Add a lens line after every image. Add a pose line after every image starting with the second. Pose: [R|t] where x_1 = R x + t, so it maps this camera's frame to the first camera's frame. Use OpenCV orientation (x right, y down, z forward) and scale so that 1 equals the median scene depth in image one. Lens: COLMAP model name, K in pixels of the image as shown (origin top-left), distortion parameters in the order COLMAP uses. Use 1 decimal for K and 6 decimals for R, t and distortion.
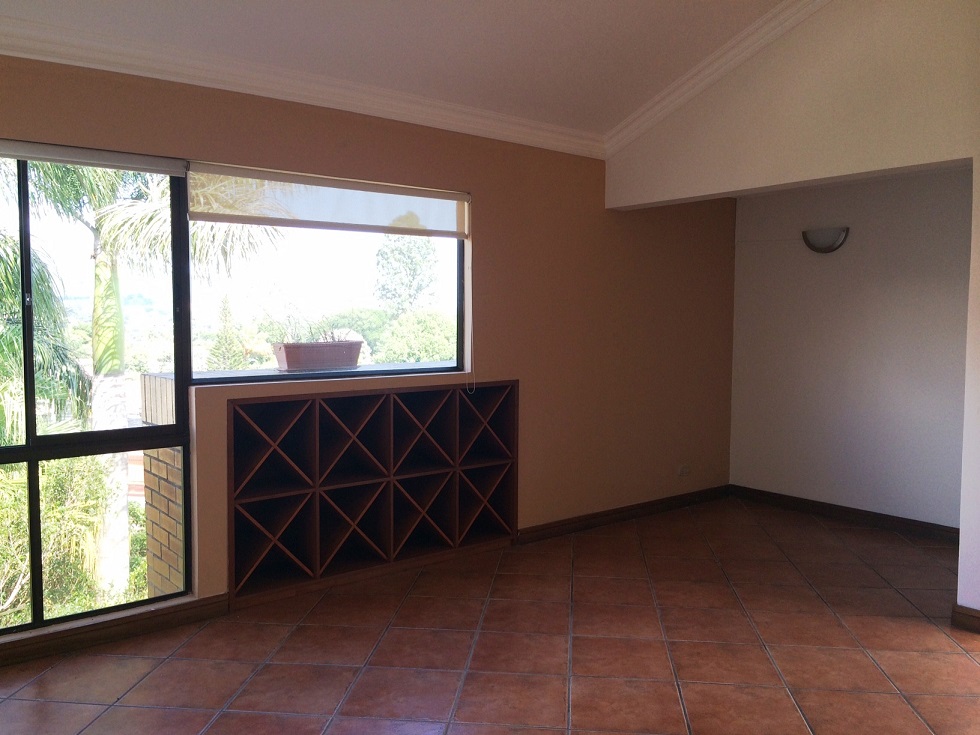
lens RADIAL K [[845.7, 0, 490.0], [0, 845.7, 367.5], [0, 0, 1]] dist [0.005318, 0.001599]
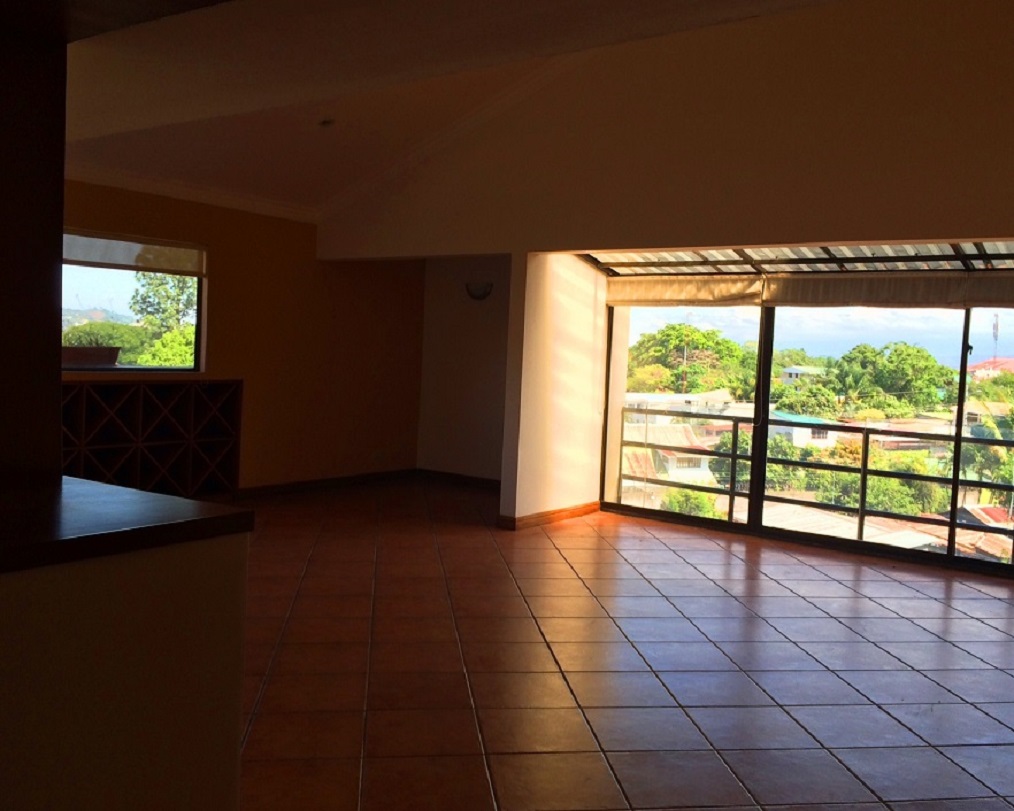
lens RADIAL K [[944.4, 0, 507.8], [0, 944.4, 370.6], [0, 0, 1]] dist [0.078247, -0.001922]
pose [[0.970363, 0.036740, 0.238844, 0.077307], [-0.028665, 0.998897, -0.037199, 0.041545], [-0.239948, 0.029250, 0.970345, -0.571537]]
